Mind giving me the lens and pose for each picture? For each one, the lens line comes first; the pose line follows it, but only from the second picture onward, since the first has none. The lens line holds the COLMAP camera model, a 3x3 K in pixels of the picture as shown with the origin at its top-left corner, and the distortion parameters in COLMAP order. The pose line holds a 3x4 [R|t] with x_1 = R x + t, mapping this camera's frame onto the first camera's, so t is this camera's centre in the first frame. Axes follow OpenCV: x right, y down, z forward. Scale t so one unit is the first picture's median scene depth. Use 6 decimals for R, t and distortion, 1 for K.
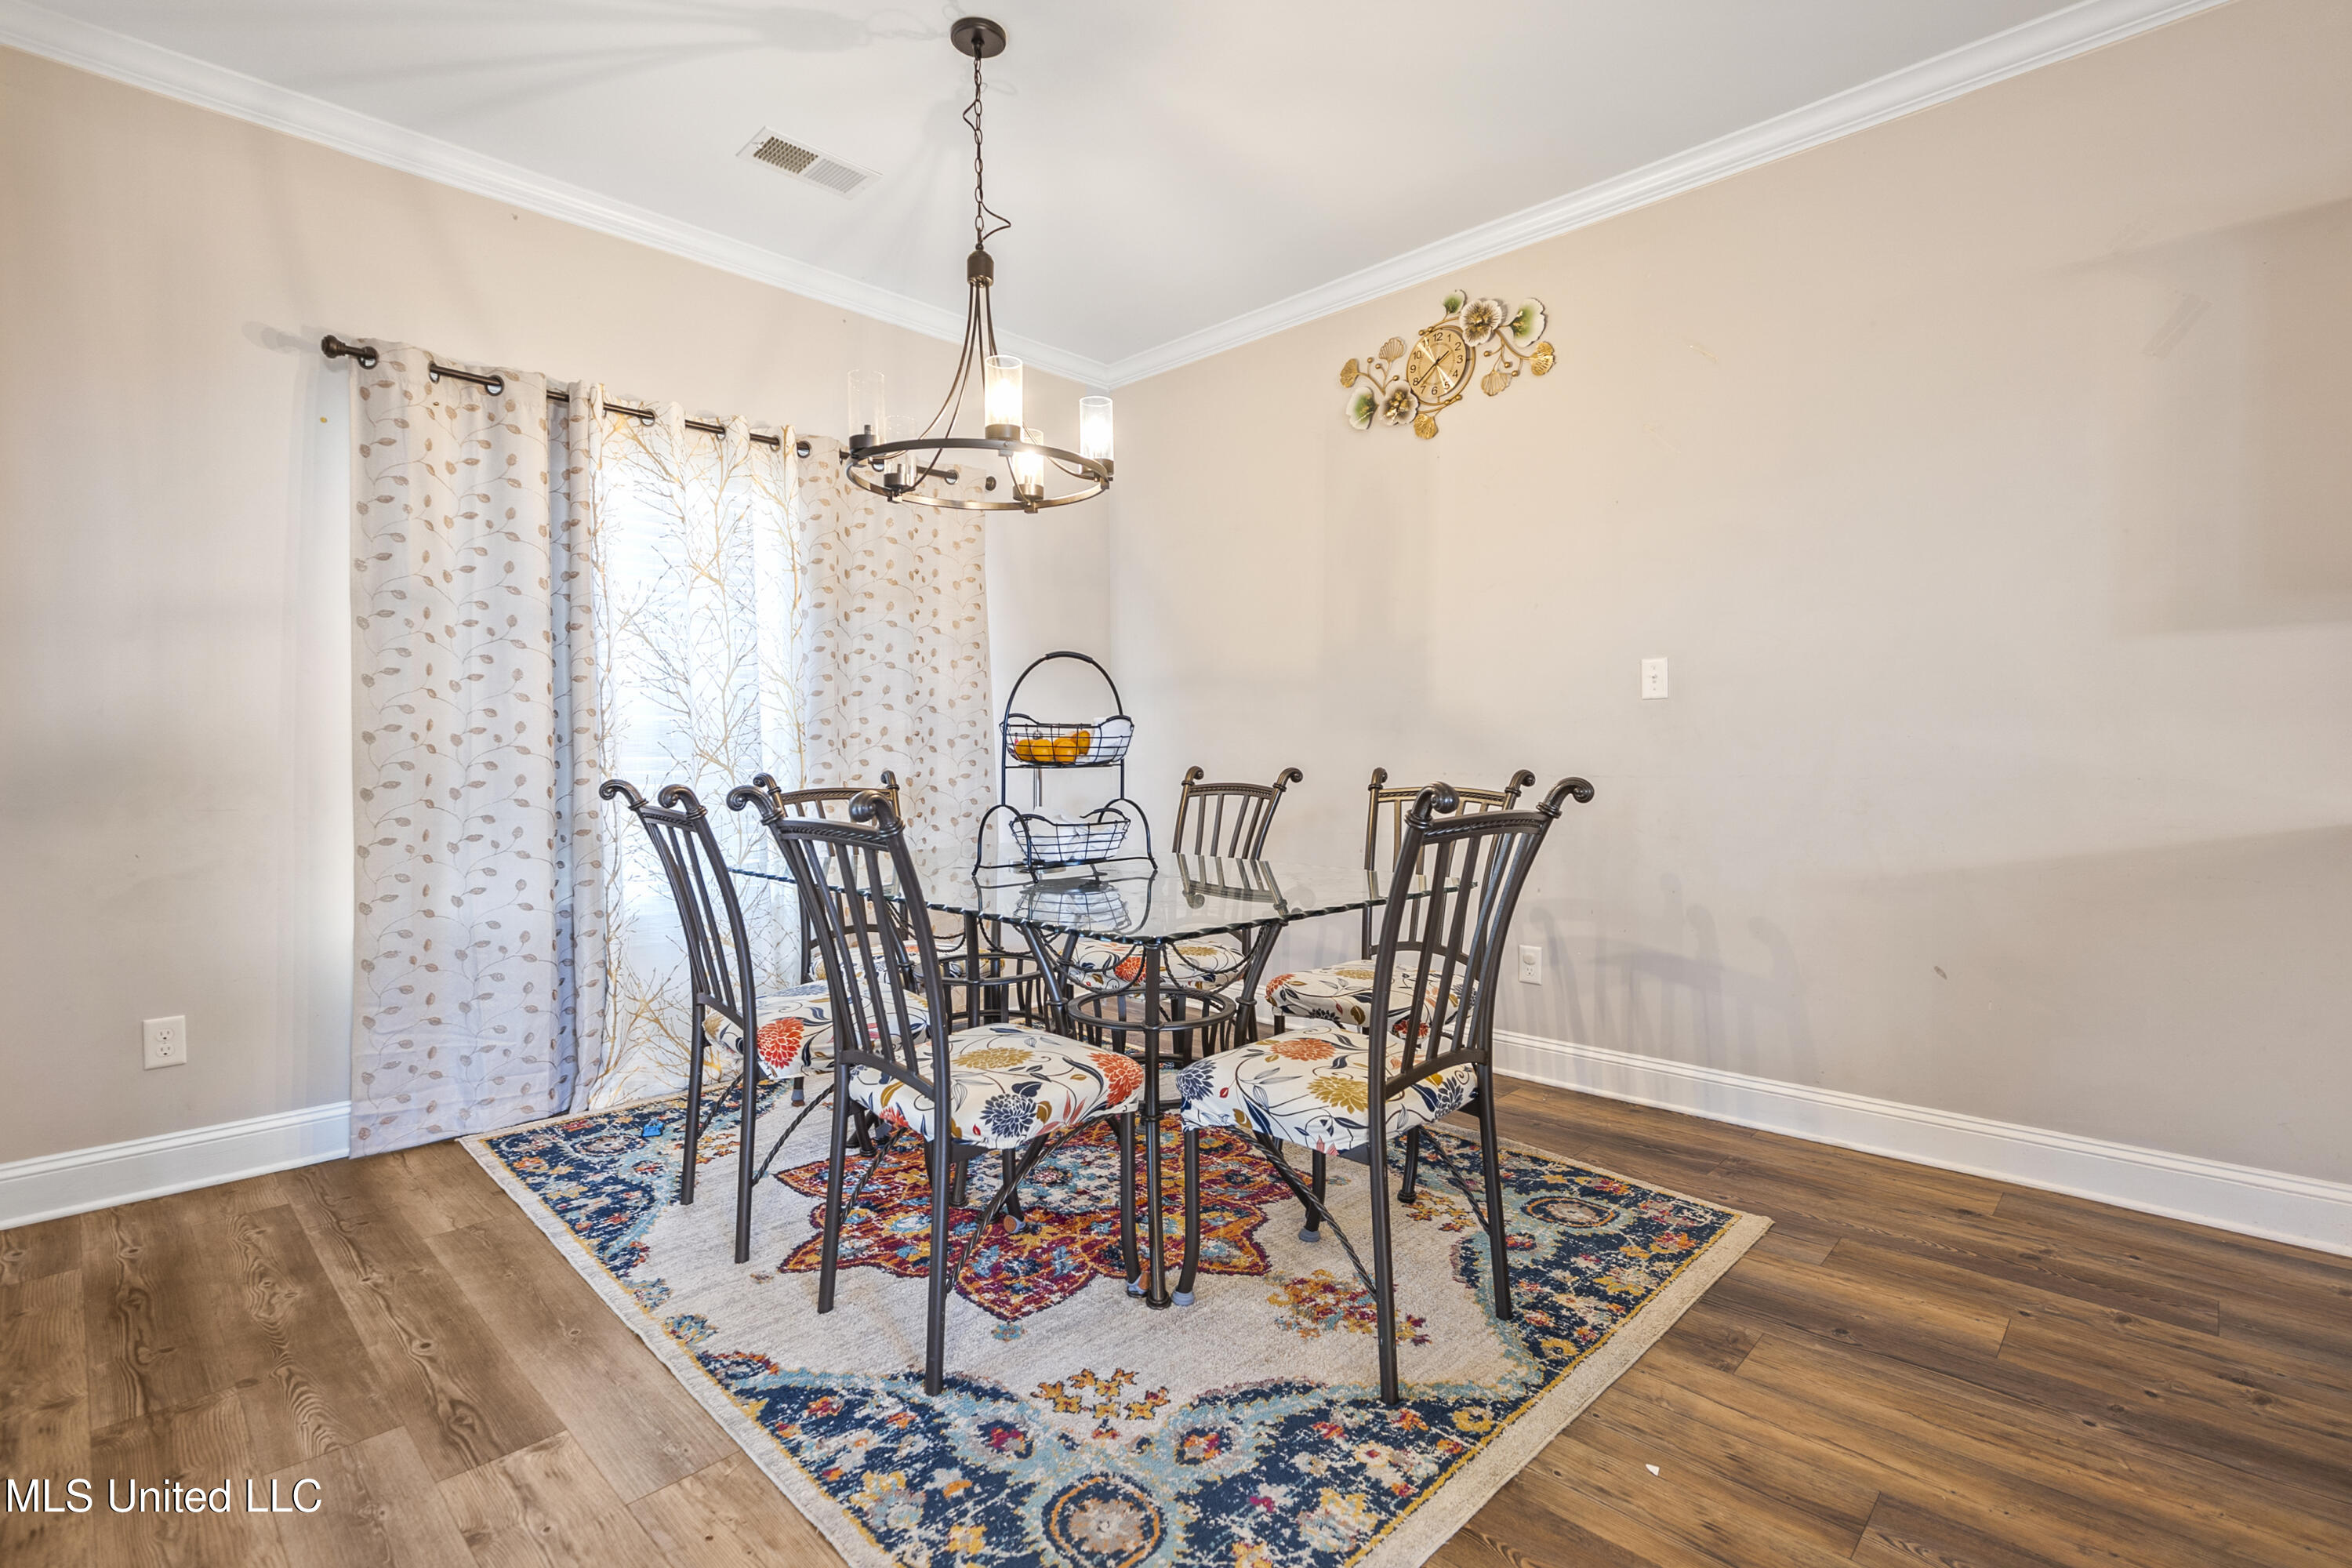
lens RADIAL K [[1087.5, 0, 1172.5], [0, 1087.5, 777.7], [0, 0, 1]] dist [-0.009943, 0.000134]
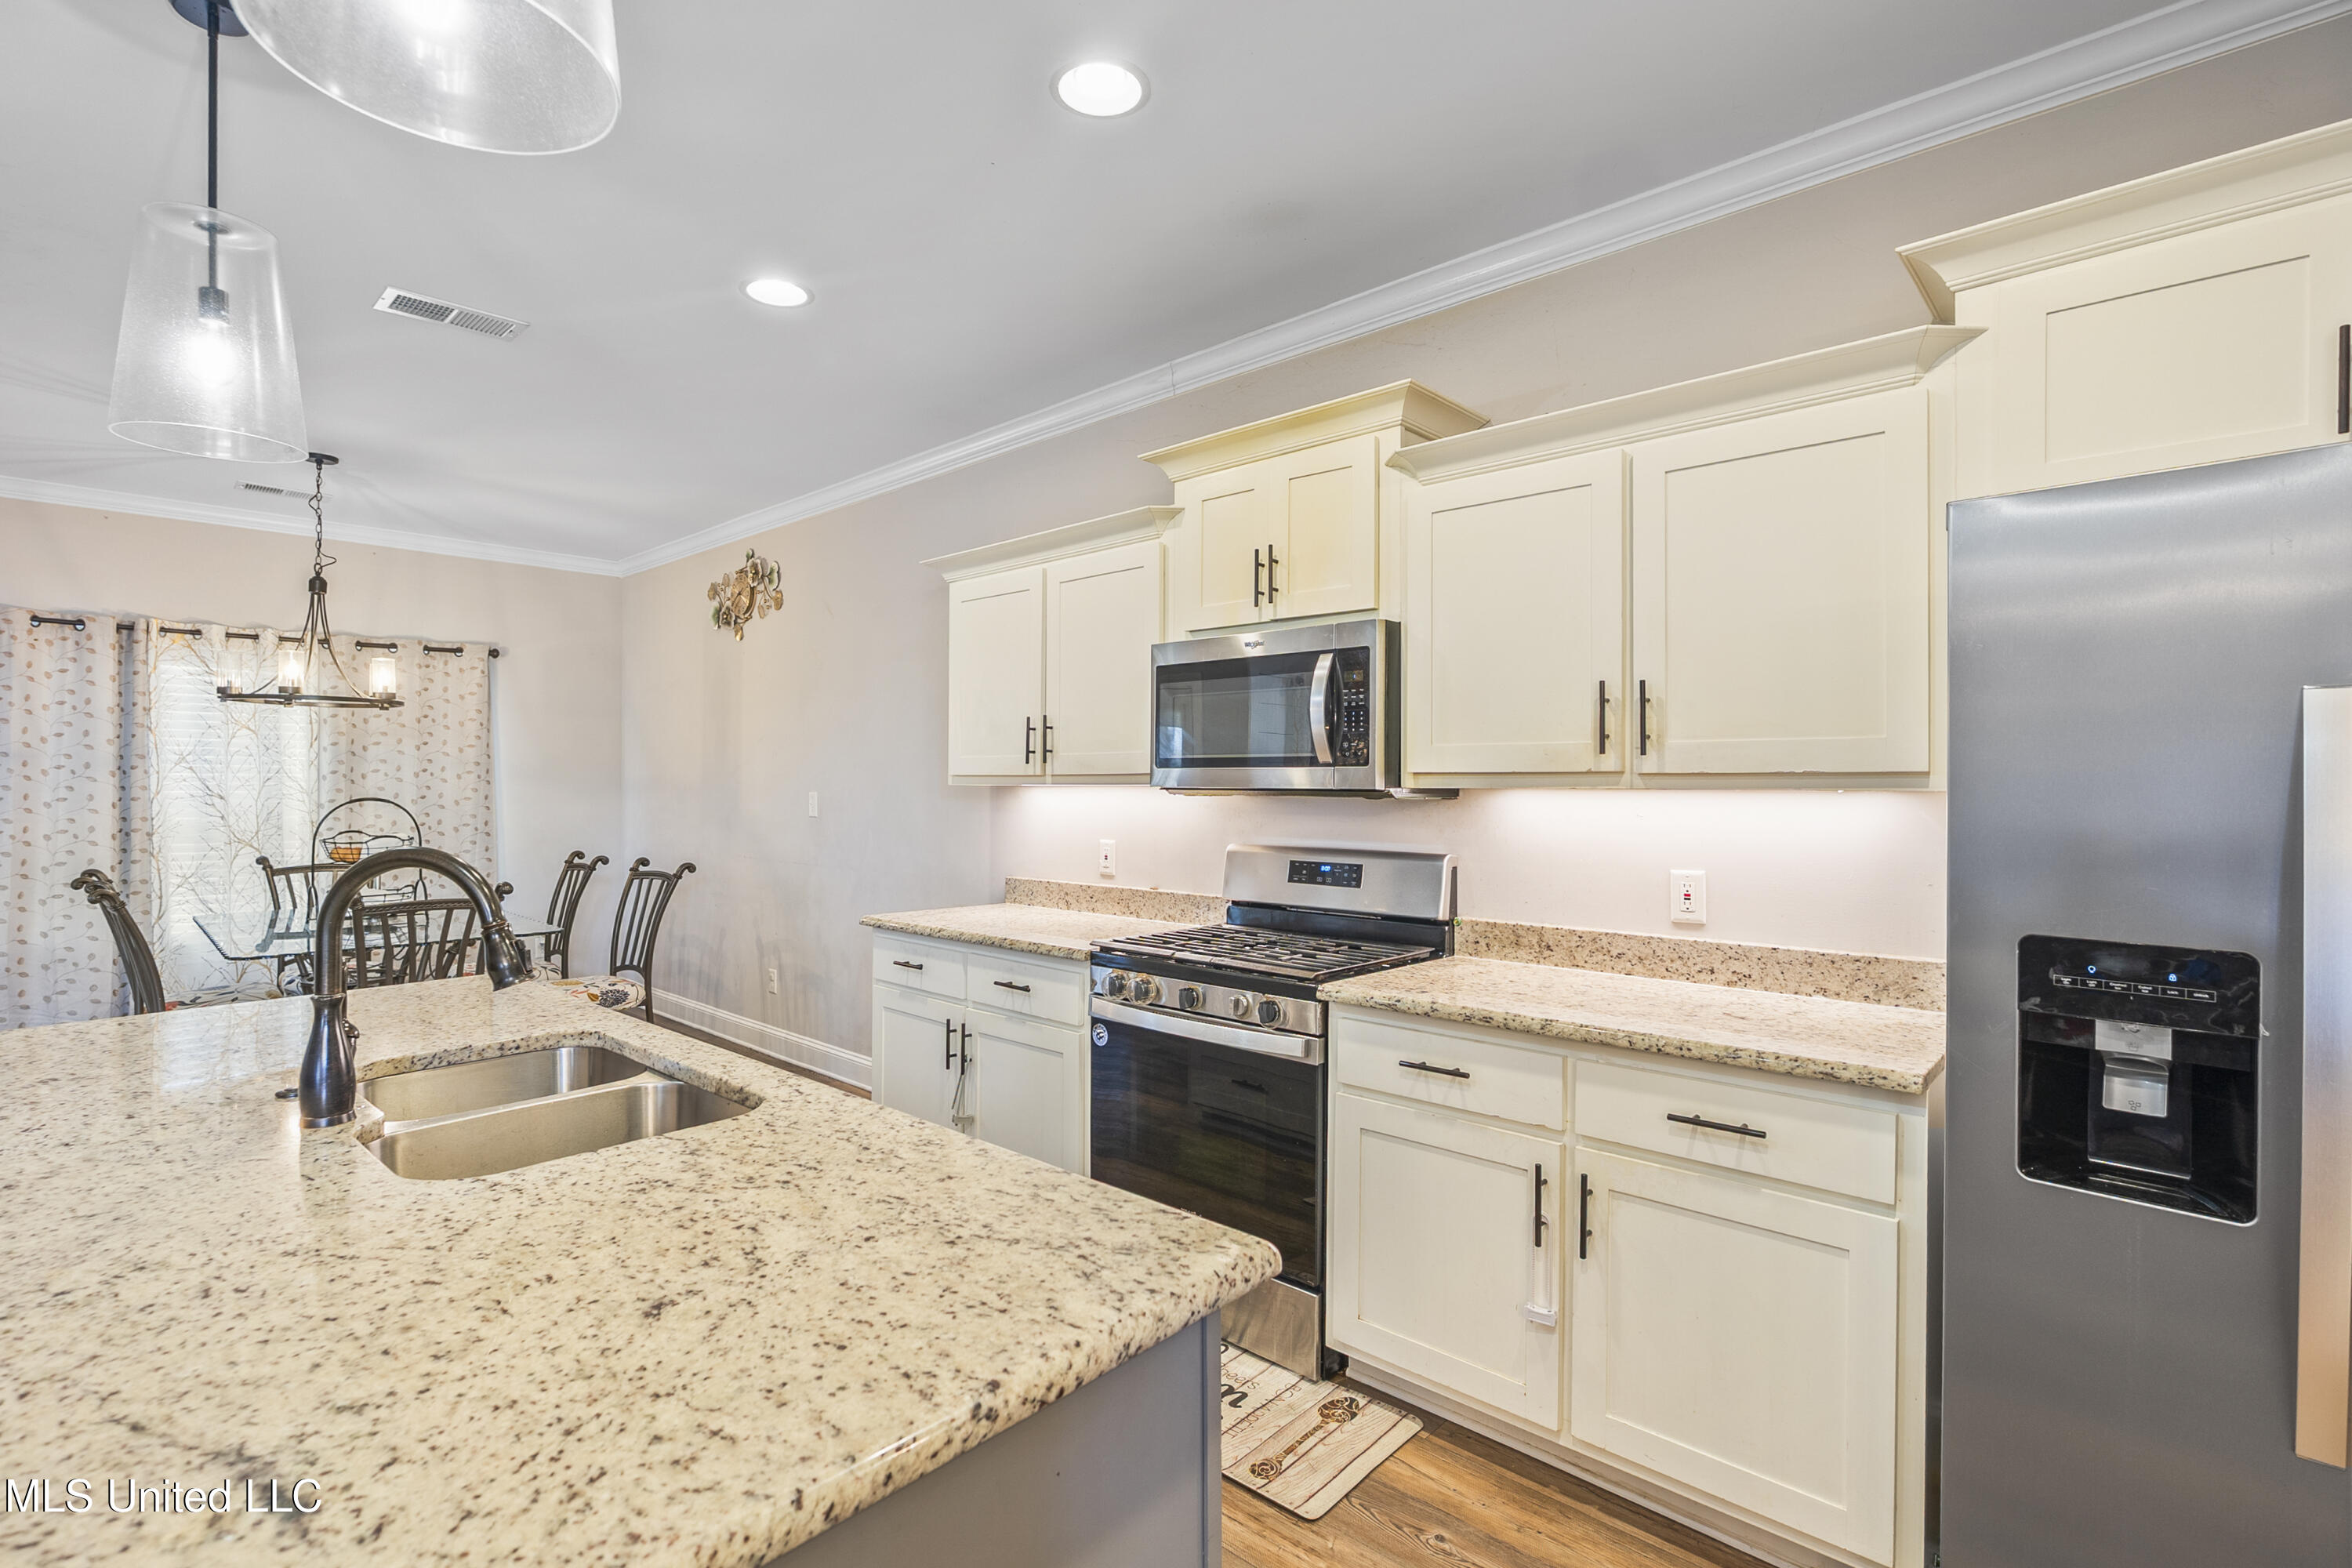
lens RADIAL K [[1087.5, 0, 1187.1], [0, 1087.5, 779.2], [0, 0, 1]] dist [-0.009943, 0.000134]
pose [[0.999448, 0.012831, 0.030652, 1.025440], [-0.012066, 0.999614, -0.025028, -0.102957], [-0.030961, 0.024644, 0.999217, -0.700002]]
